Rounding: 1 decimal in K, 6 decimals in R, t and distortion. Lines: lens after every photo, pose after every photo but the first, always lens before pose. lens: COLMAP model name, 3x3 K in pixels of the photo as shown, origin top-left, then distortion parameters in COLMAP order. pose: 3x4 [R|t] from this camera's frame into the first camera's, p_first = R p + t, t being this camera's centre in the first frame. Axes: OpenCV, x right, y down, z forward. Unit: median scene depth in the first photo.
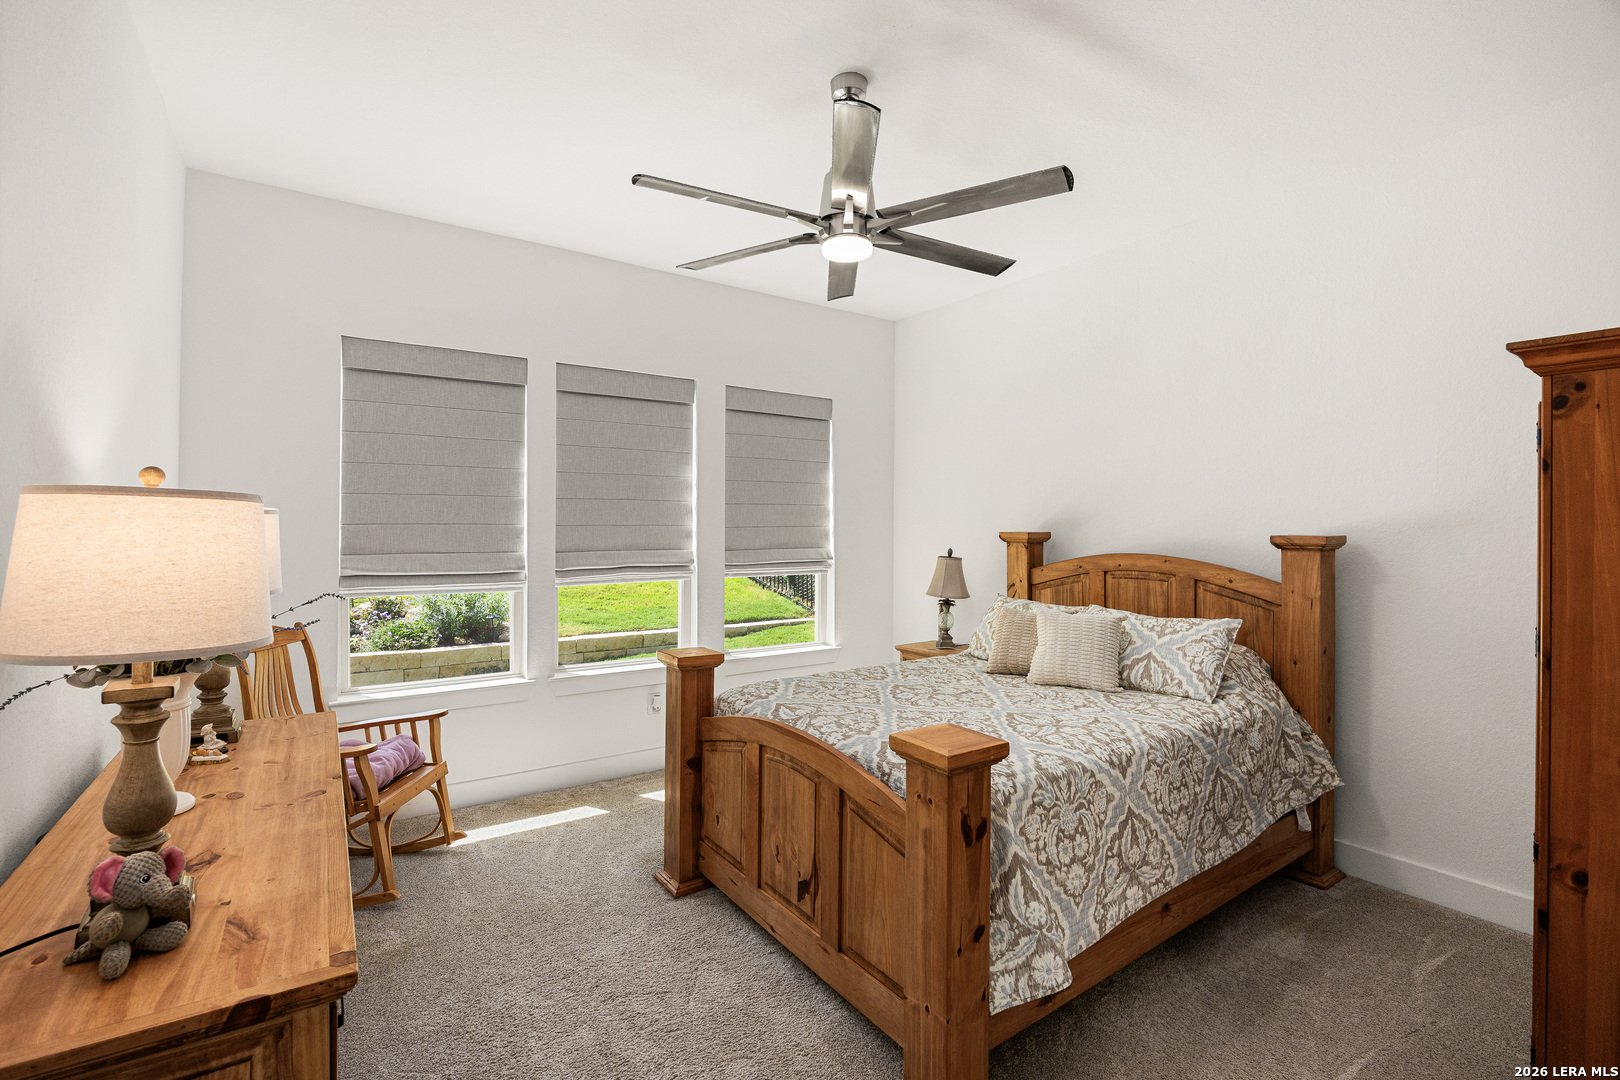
lens RADIAL K [[718.9, 0, 806.4], [0, 718.9, 531.1], [0, 0, 1]] dist [-0.000716, -0.000062]
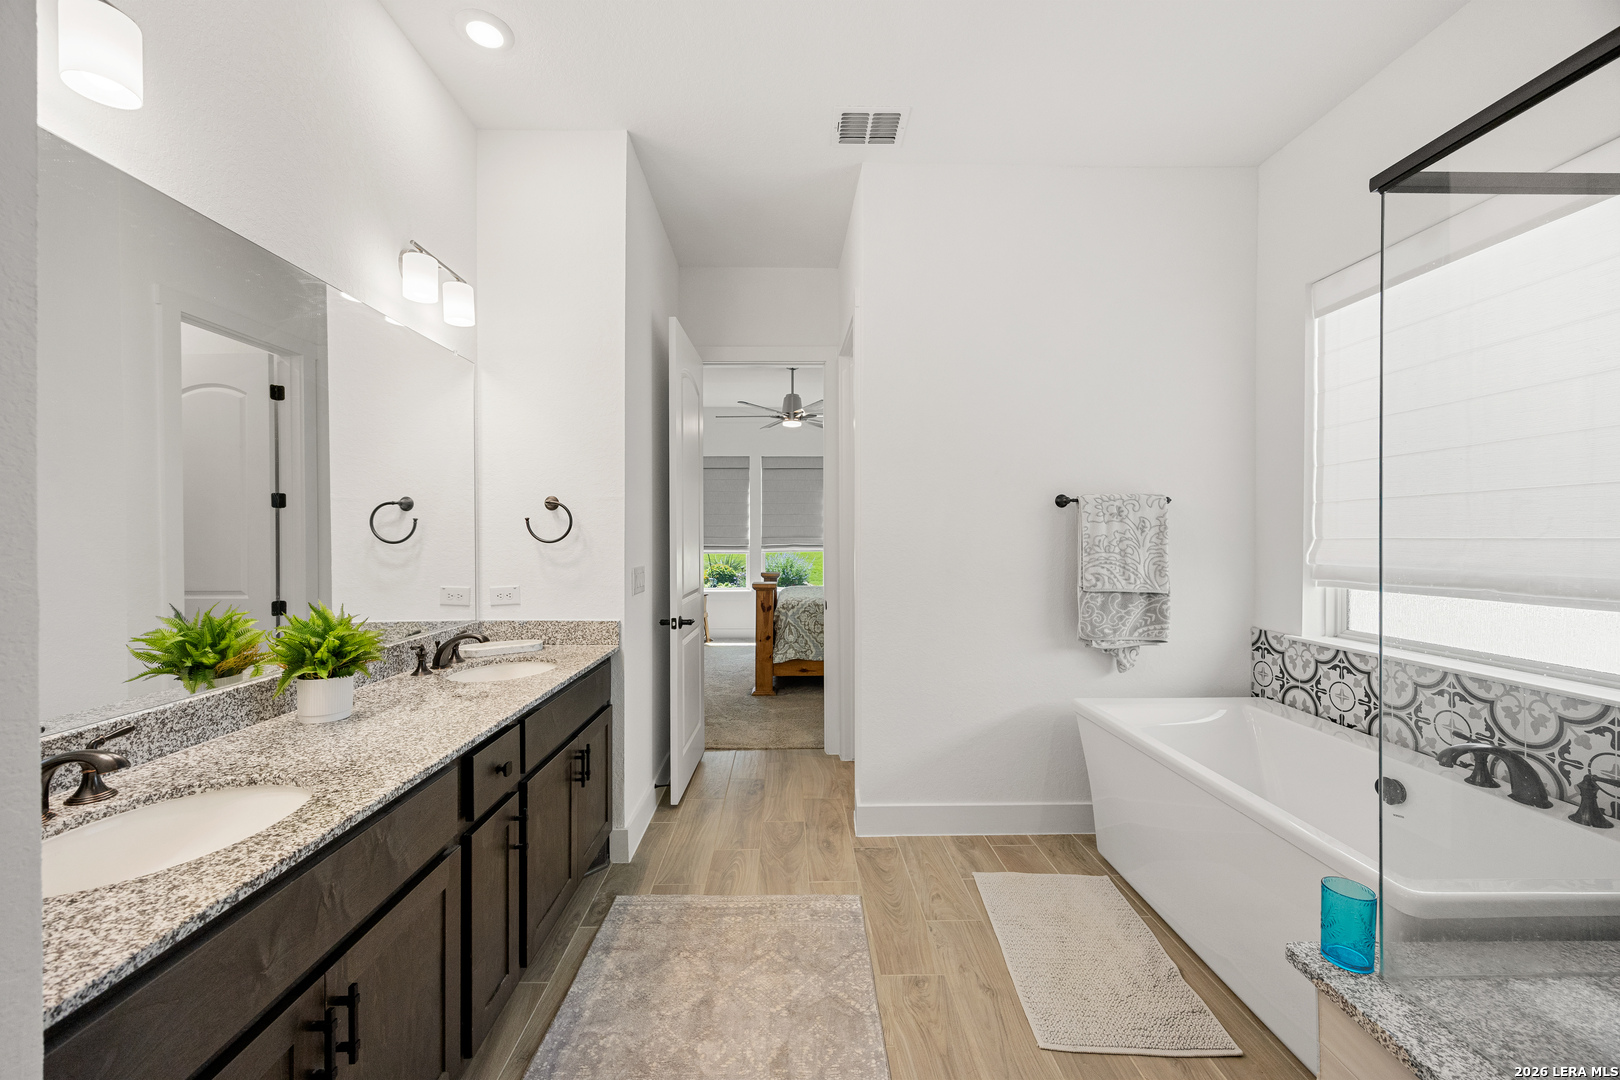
lens RADIAL K [[618.2, 0, 804.2], [0, 618.2, 537.1], [0, 0, 1]] dist [-0.001456, -0.000059]
pose [[0.835931, -0.002329, -0.548829, 1.352832], [0.000913, 0.999996, -0.002852, 0.052546], [0.548833, 0.001883, 0.835930, -0.940768]]
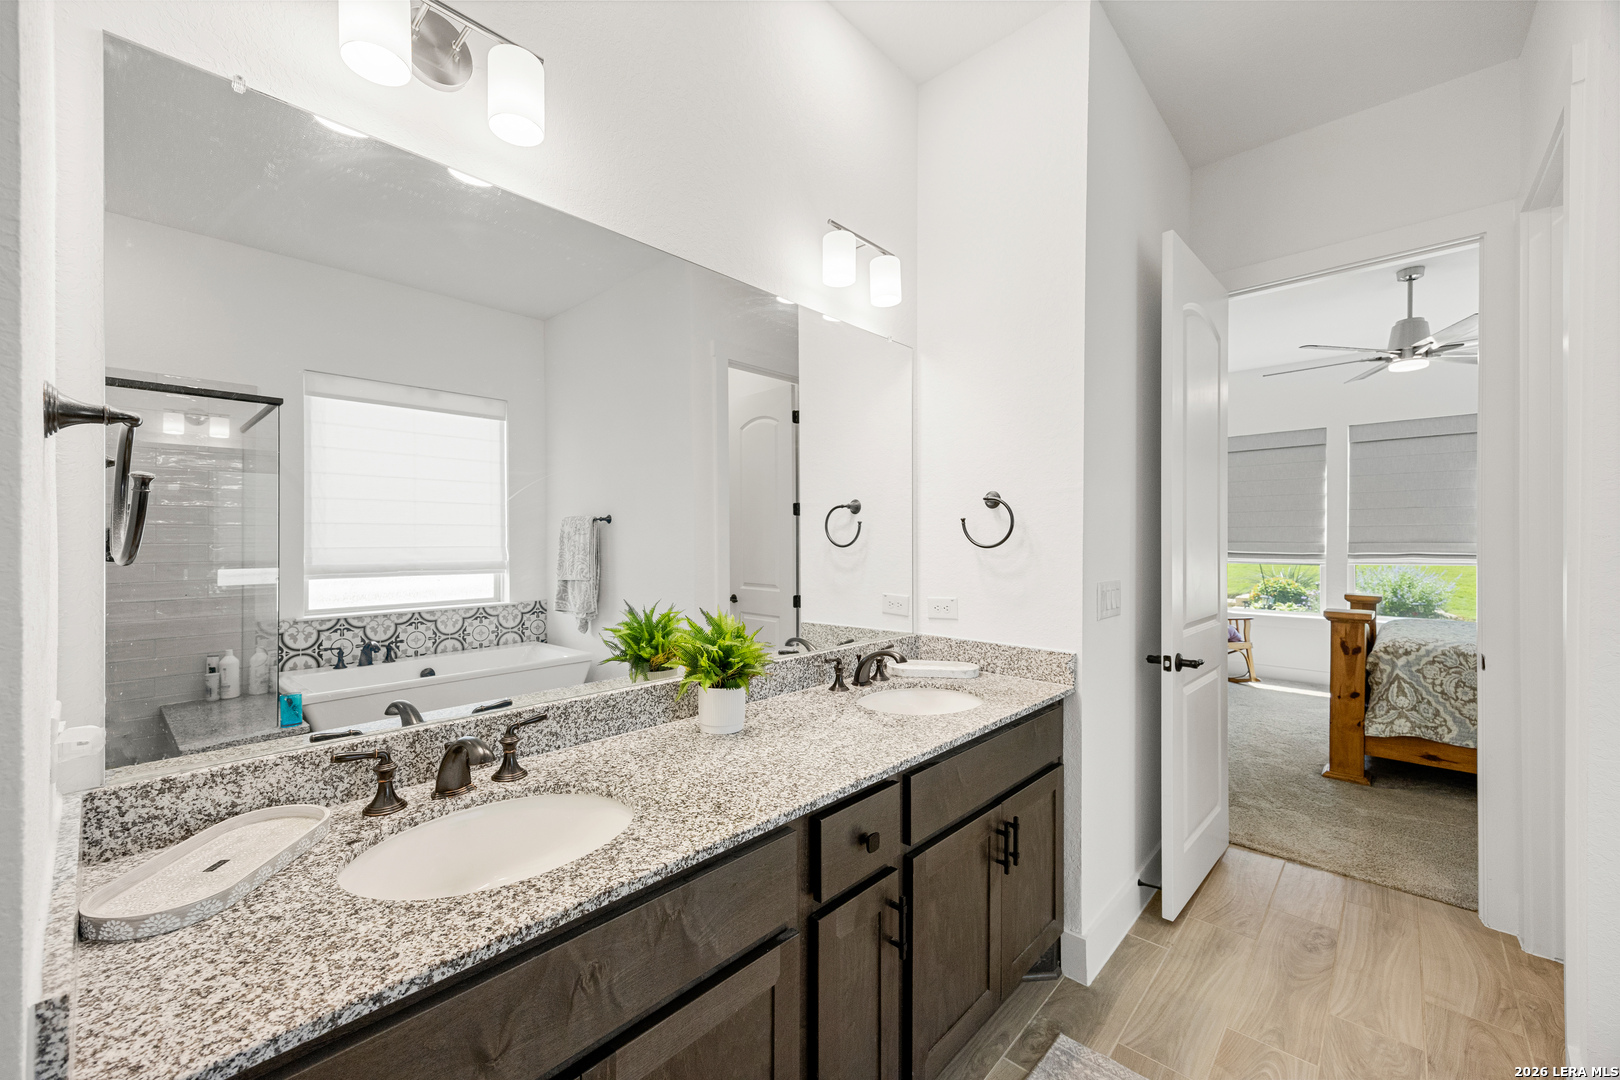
lens RADIAL K [[635.6, 0, 809.8], [0, 635.6, 542.2], [0, 0, 1]] dist [0.007273, -0.000191]
pose [[0.210547, 0.000973, -0.977583, 1.243906], [-0.004120, 0.999992, 0.000108, 0.051751], [0.977575, 0.004005, 0.210549, -0.756161]]
